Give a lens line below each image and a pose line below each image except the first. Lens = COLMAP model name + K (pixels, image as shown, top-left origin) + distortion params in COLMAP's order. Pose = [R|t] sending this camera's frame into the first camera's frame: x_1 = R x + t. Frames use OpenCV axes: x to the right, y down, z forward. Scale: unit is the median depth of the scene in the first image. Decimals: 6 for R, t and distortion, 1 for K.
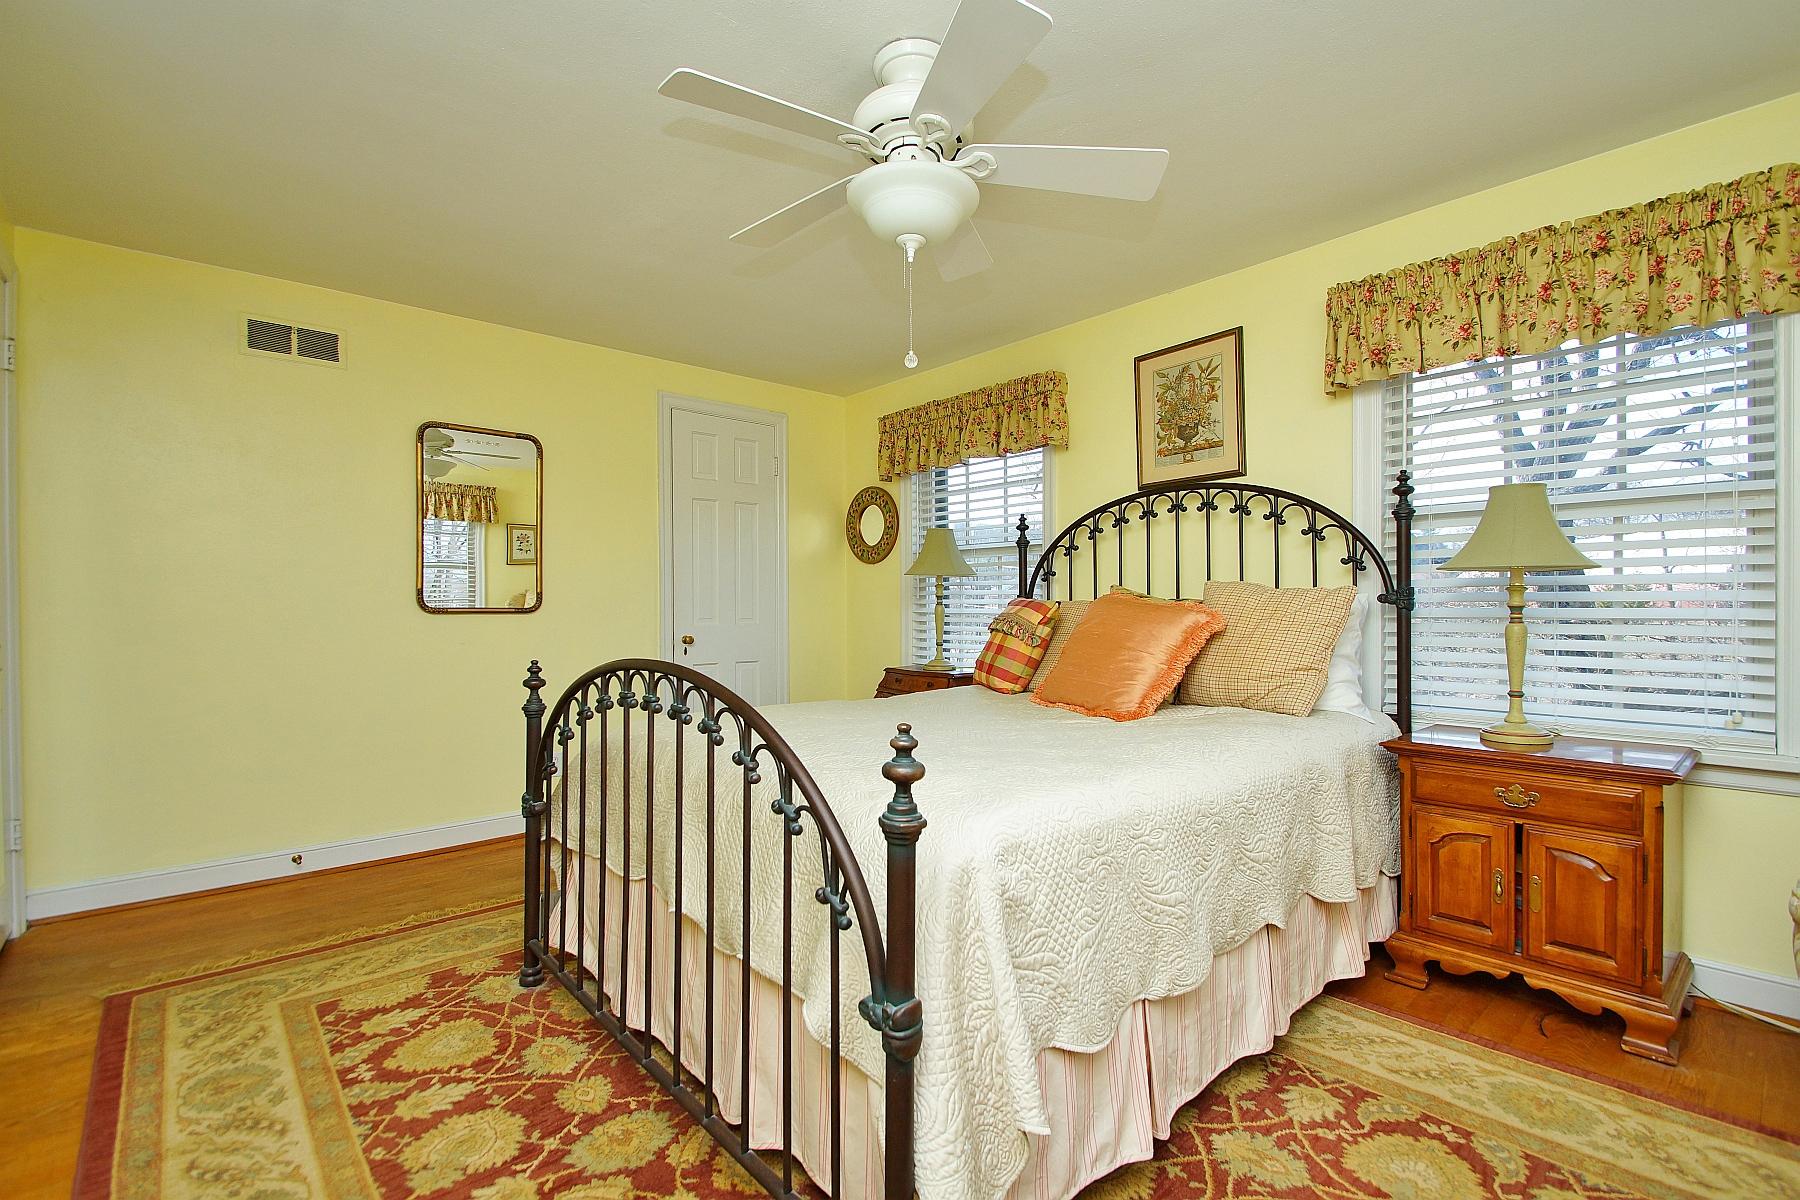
lens RADIAL K [[758.8, 0, 909.1], [0, 758.8, 624.3], [0, 0, 1]] dist [-0.001674, 0.000017]
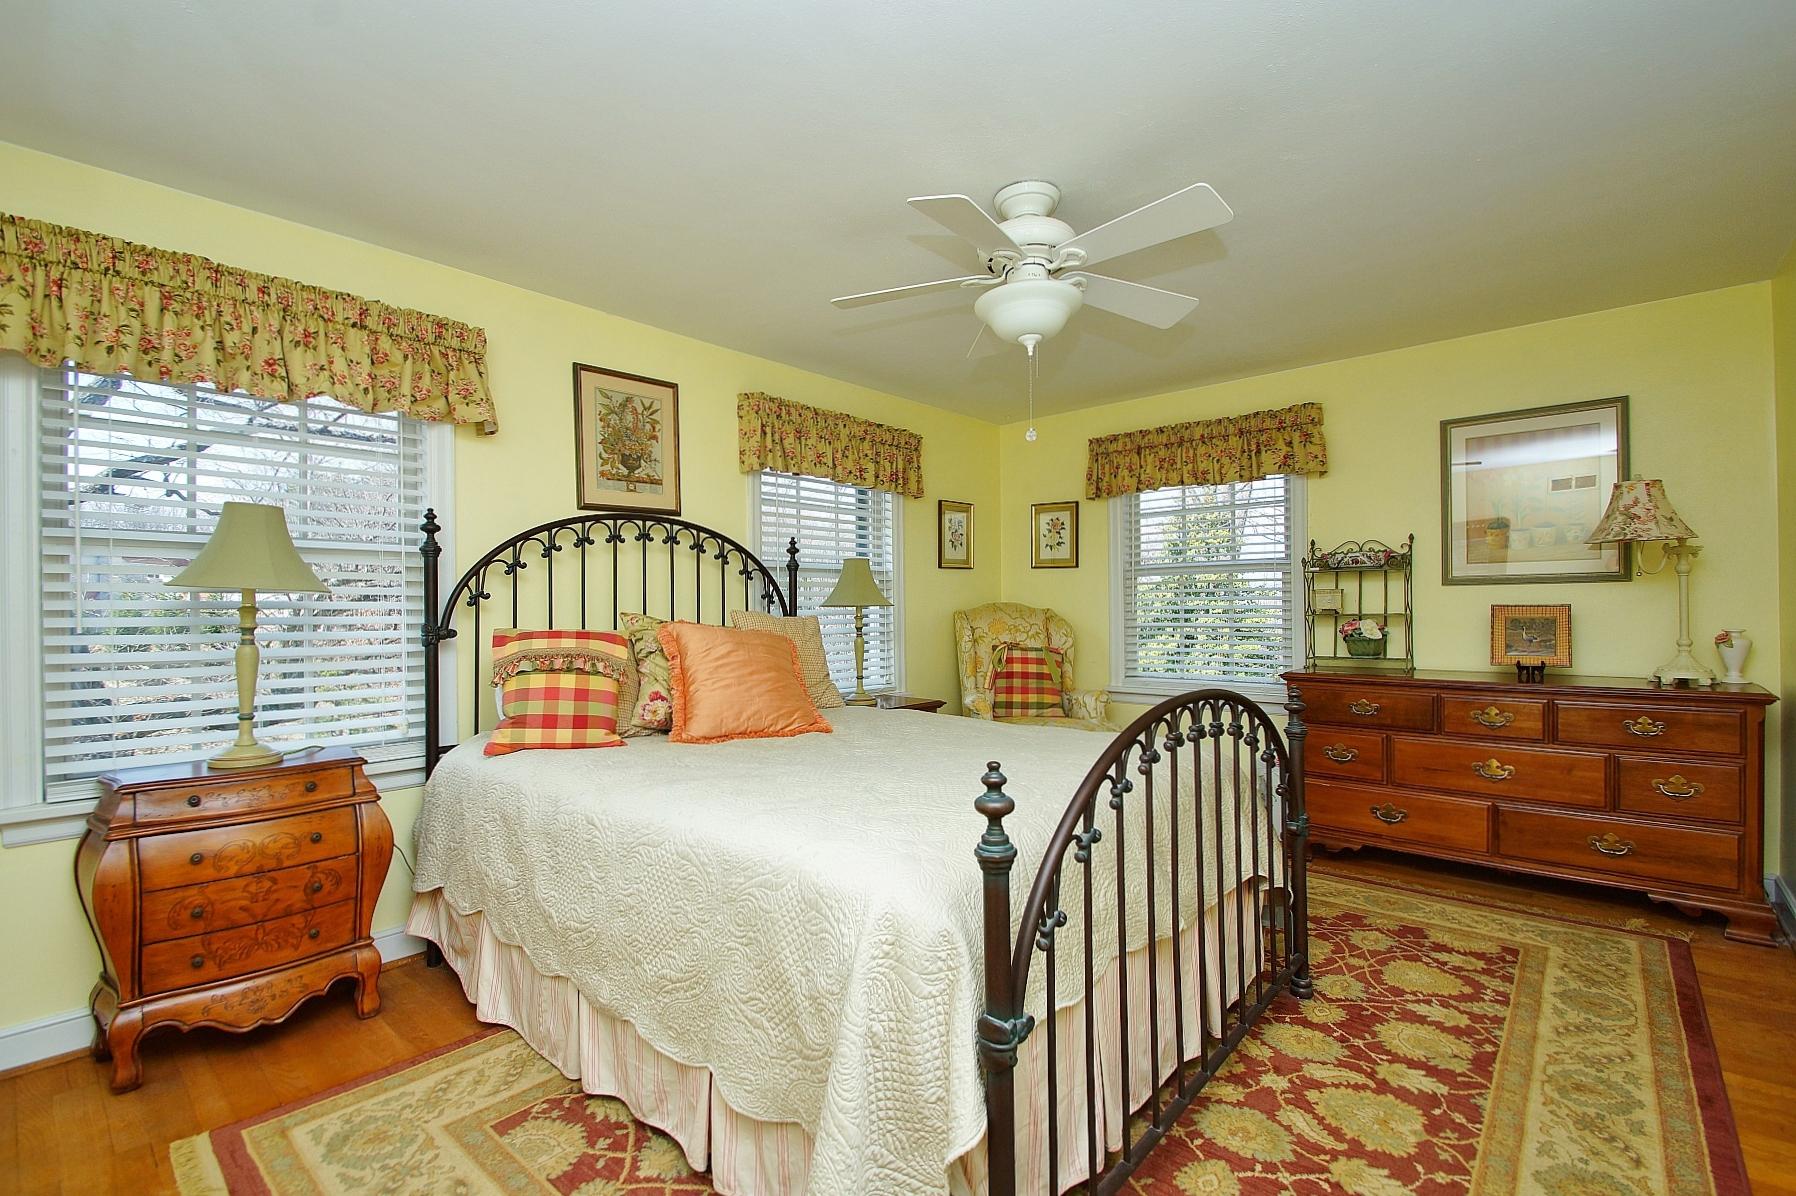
lens RADIAL K [[799.4, 0, 898.0], [0, 799.4, 598.0], [0, 0, 1]] dist [0.000834, -0.000265]
pose [[-0.091673, 0.032525, 0.995258, -0.824359], [0.050828, 0.998316, -0.027943, -0.028930], [-0.994491, 0.048025, -0.093172, 0.866184]]
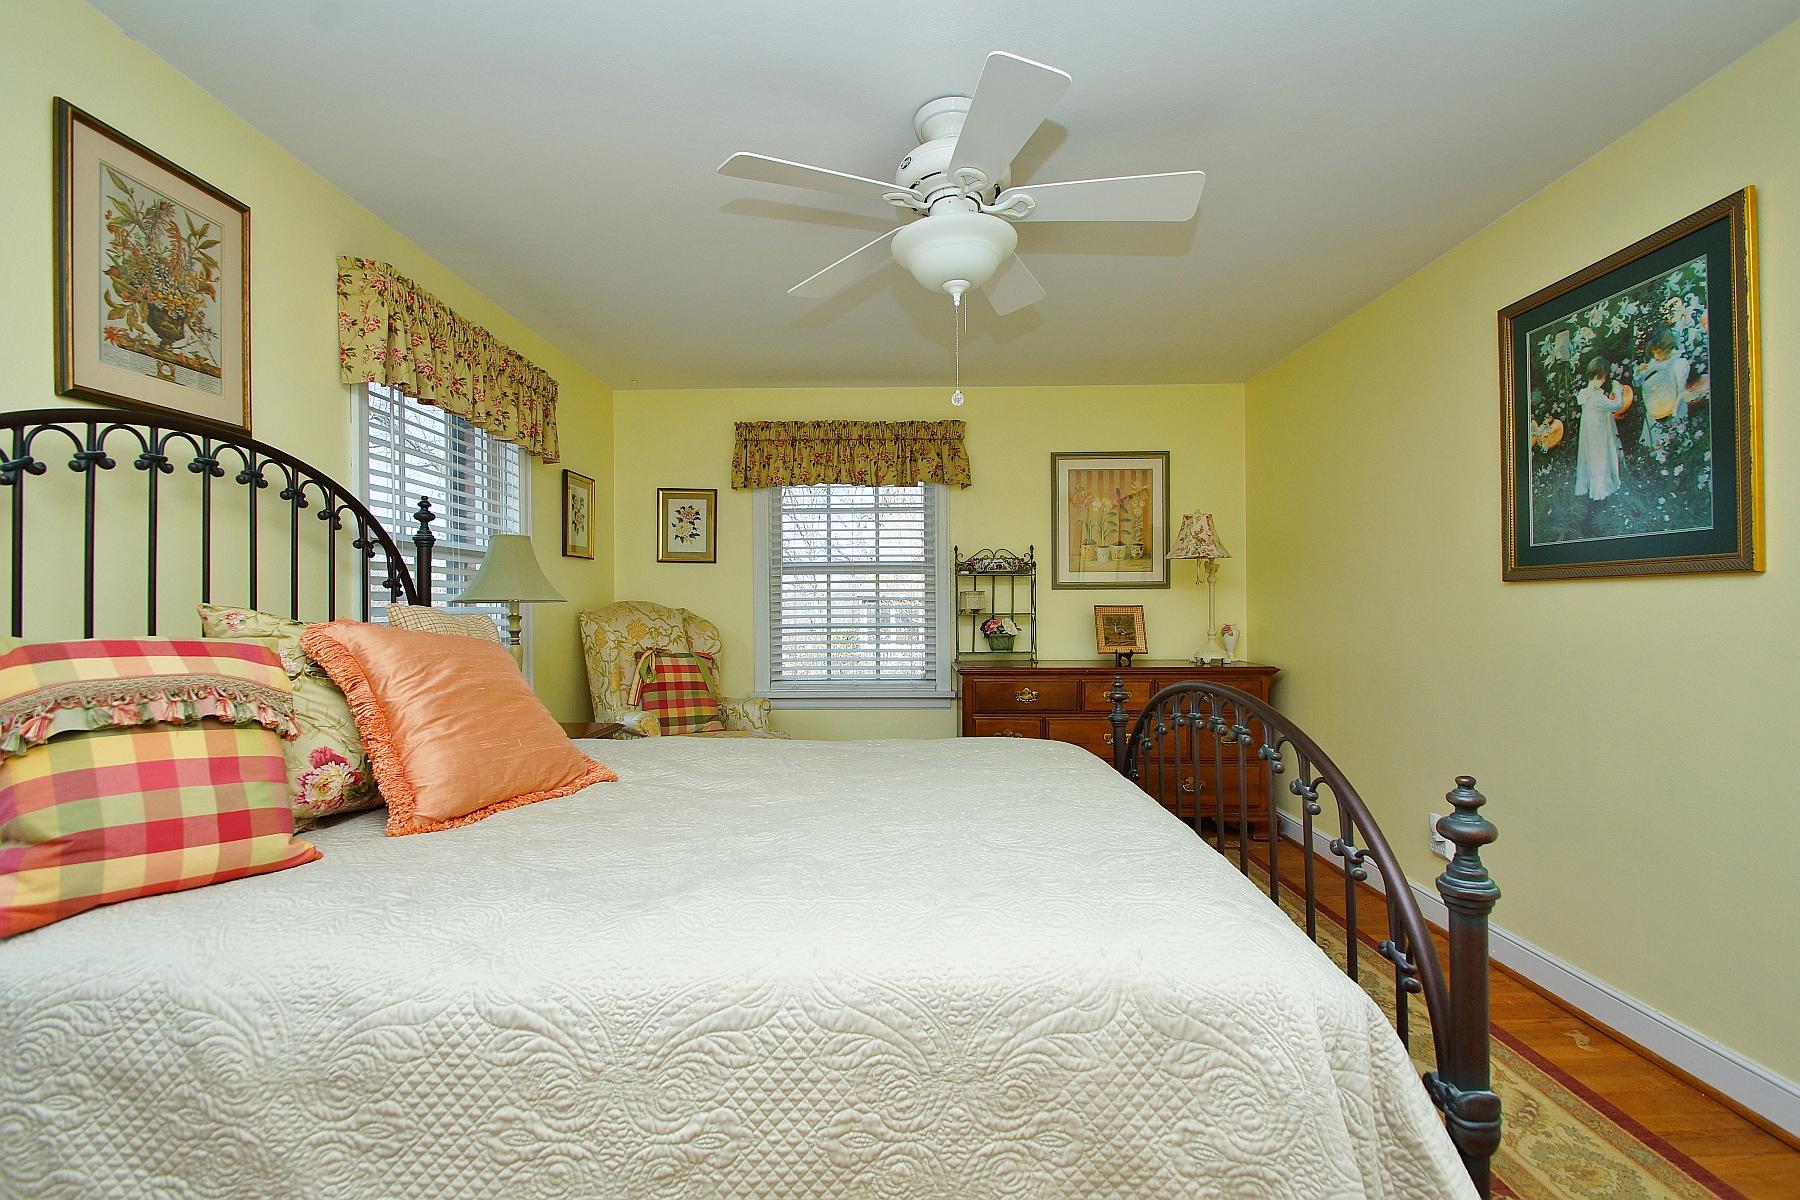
lens RADIAL K [[795.6, 0, 893.0], [0, 795.6, 605.0], [0, 0, 1]] dist [0.015418, -0.017311]
pose [[-0.720222, 0.027472, 0.693199, -0.445780], [0.047563, 0.998820, 0.009834, -0.041097], [-0.692111, 0.040054, -0.720679, 1.213725]]
